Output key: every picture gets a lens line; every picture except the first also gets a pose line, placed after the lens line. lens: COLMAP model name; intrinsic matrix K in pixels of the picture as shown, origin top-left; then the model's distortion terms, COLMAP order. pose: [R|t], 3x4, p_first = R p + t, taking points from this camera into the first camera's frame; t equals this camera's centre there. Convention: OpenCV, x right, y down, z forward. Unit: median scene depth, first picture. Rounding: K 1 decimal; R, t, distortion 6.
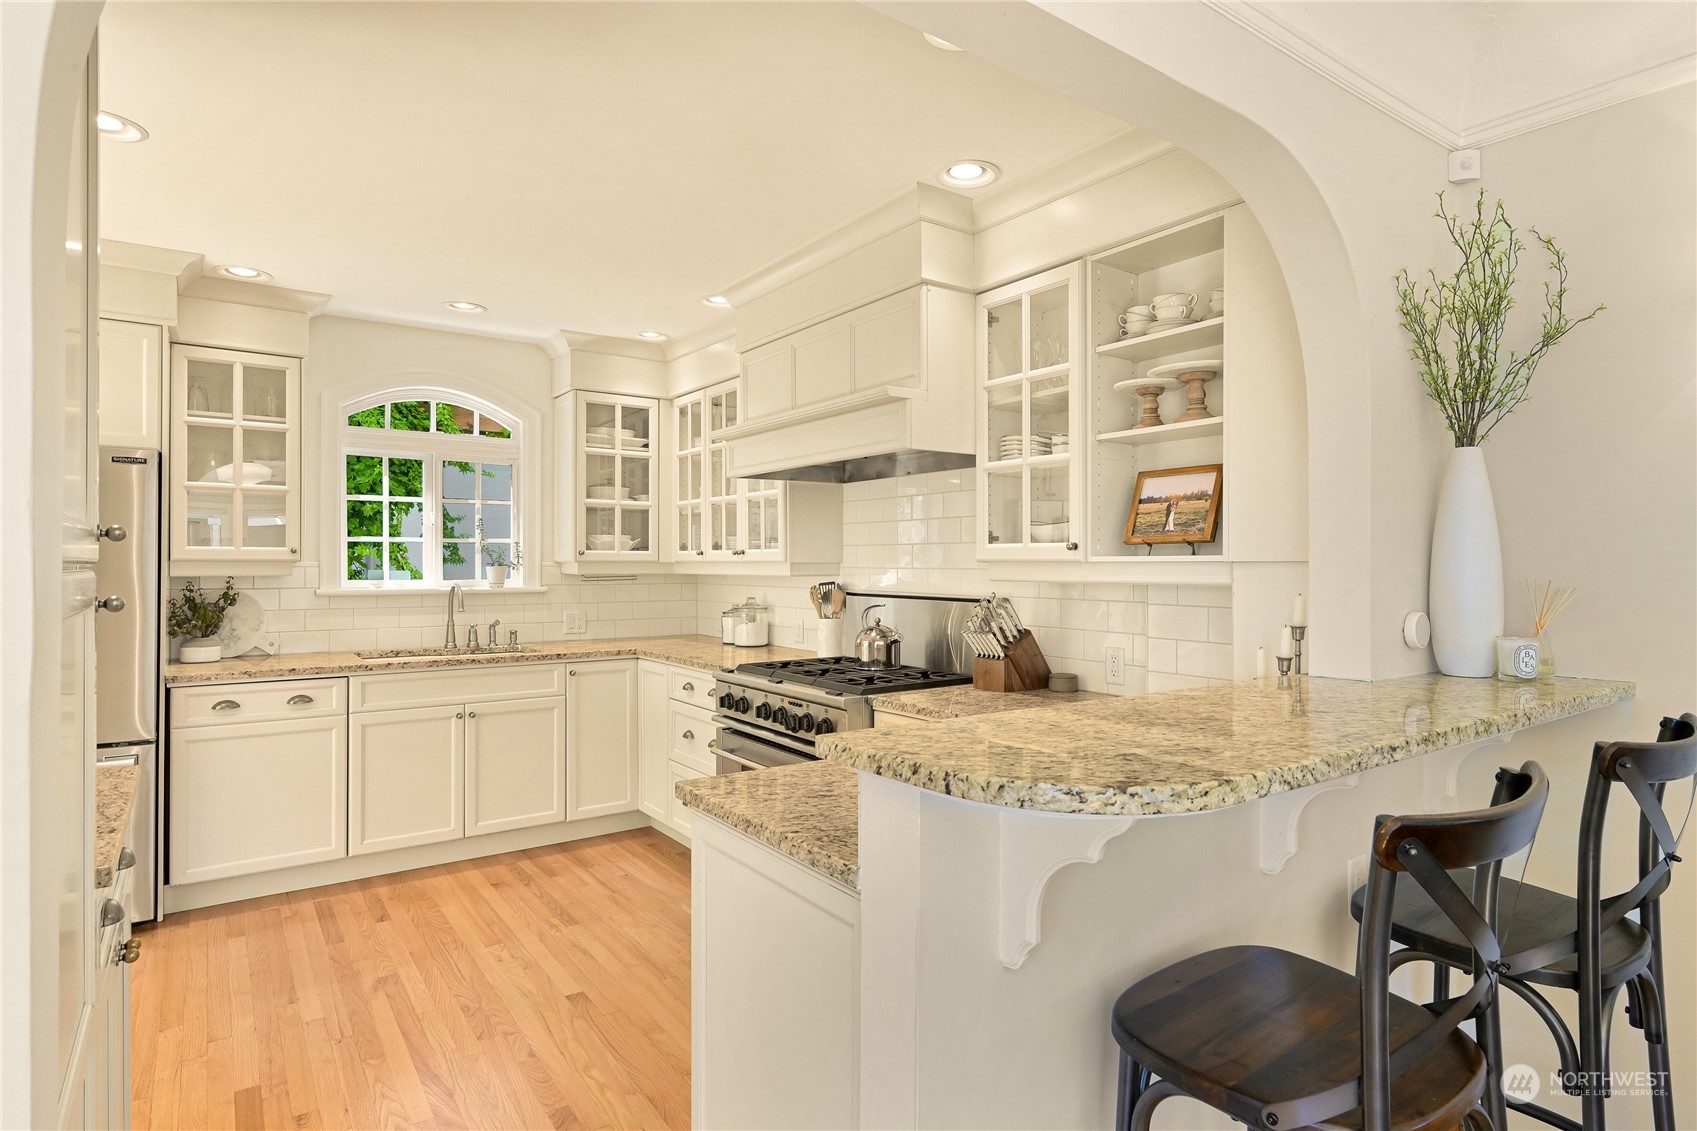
lens RADIAL K [[904.6, 0, 871.7], [0, 904.6, 560.3], [0, 0, 1]] dist [-0.000429, 0.000023]
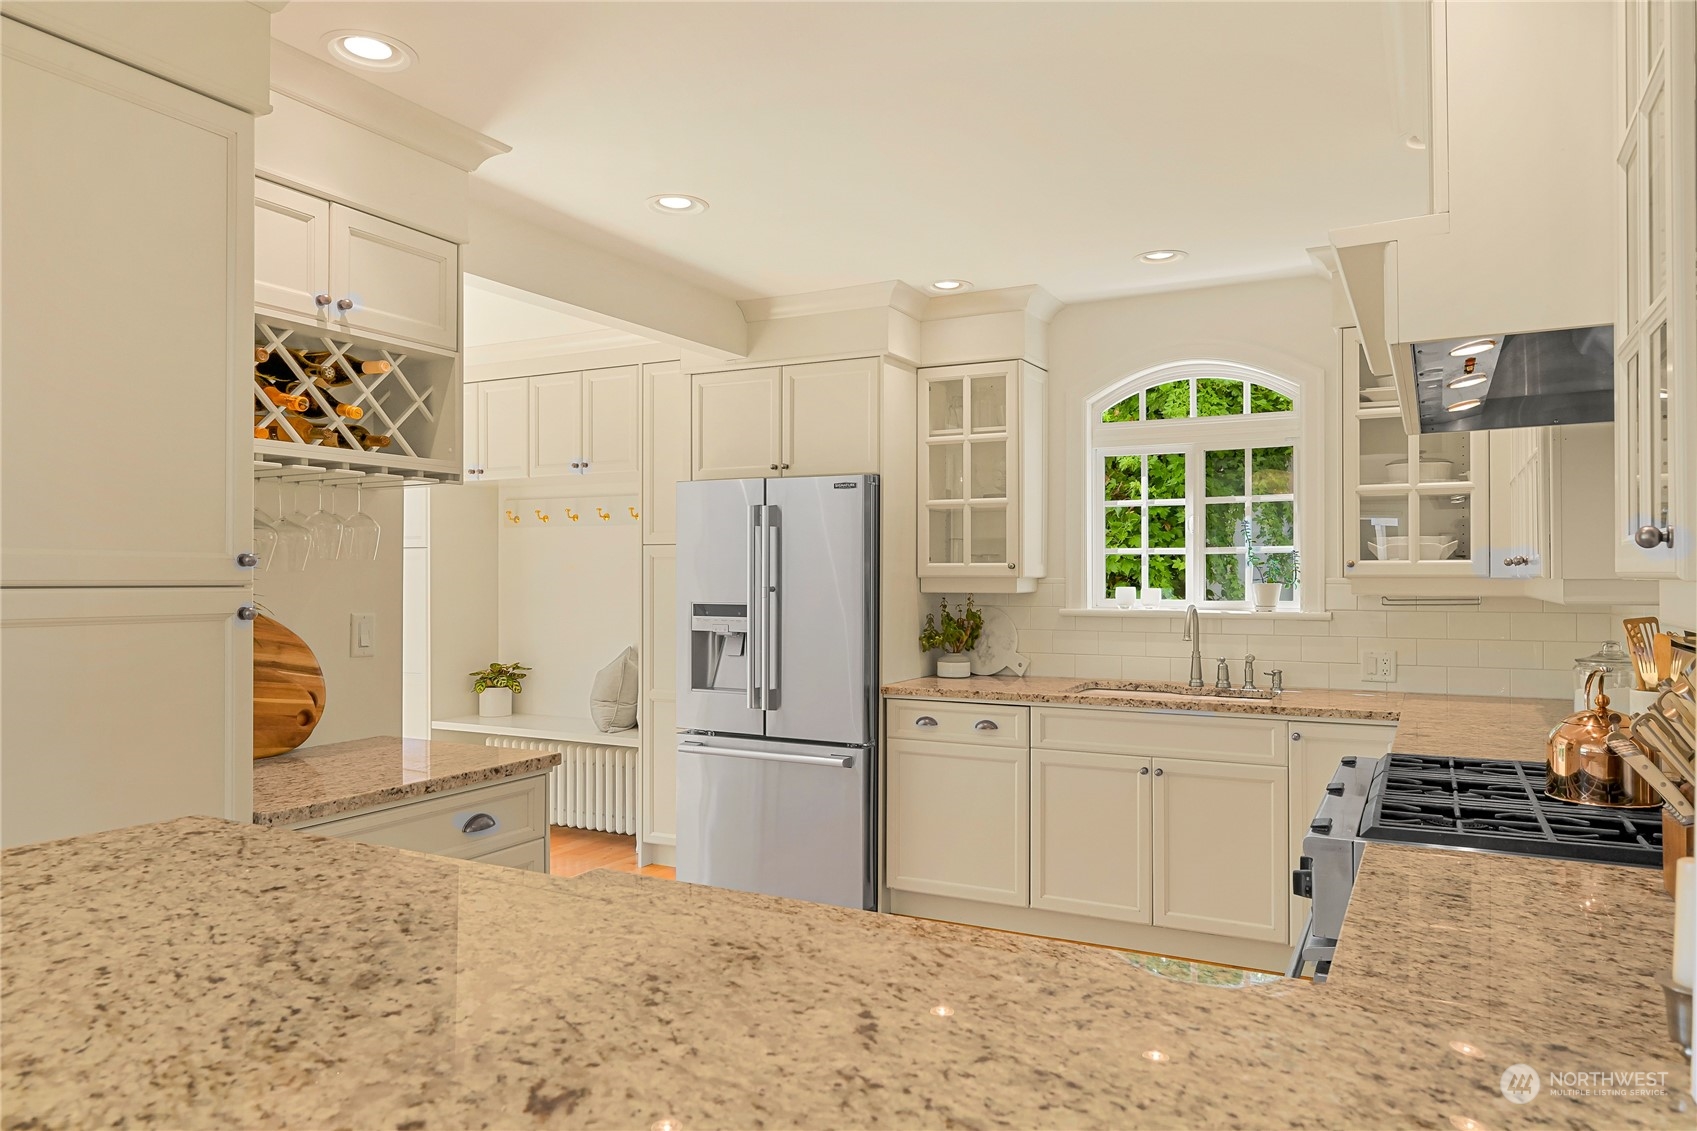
lens RADIAL K [[1150.9, 0, 848.5], [0, 1150.9, 565.5], [0, 0, 1]] dist [0.004002, 0.000346]
pose [[0.427493, -0.009547, -0.903968, 0.374564], [0.006443, 0.999951, -0.007513, -0.003694], [0.903995, -0.002613, 0.427534, 0.345098]]
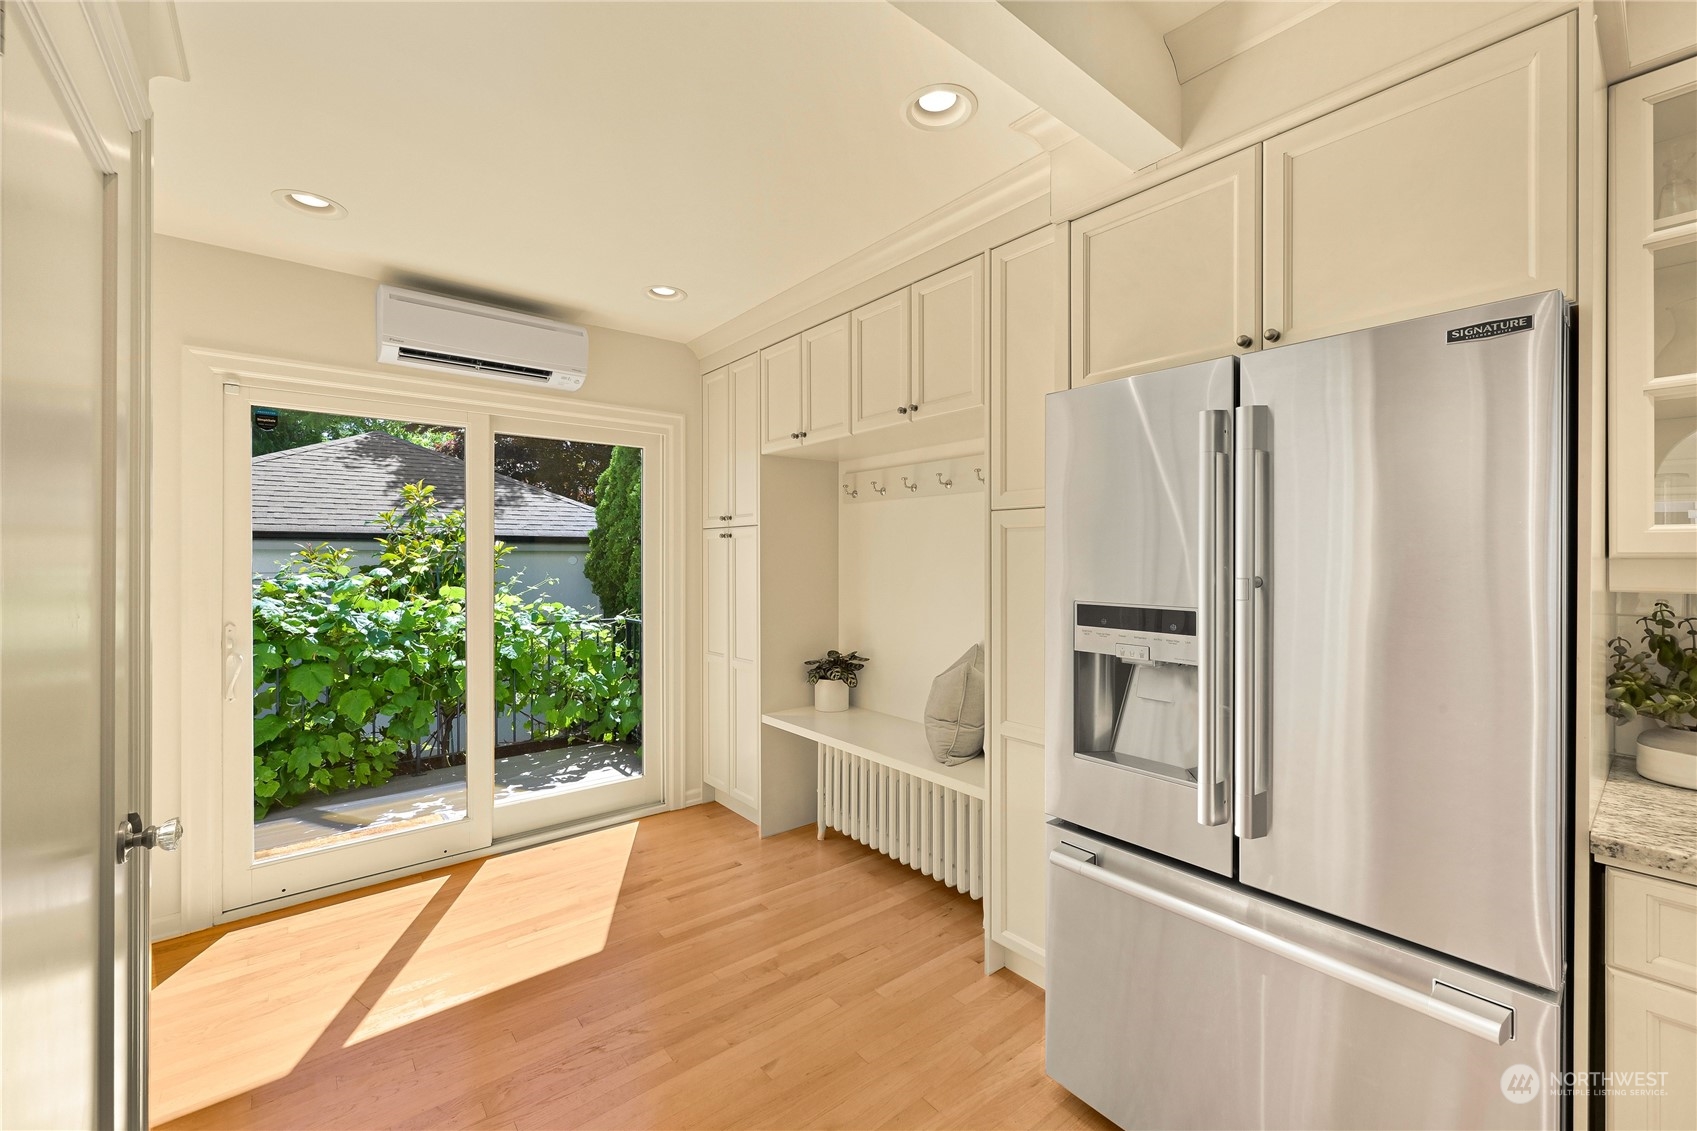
lens RADIAL K [[675.3, 0, 851.0], [0, 675.3, 557.2], [0, 0, 1]] dist [-0.000461, 0.000062]
pose [[0.046428, -0.002799, -0.998918, -0.430416], [0.004159, 0.999988, -0.002608, -0.000721], [0.998913, -0.004034, 0.046440, 0.572202]]
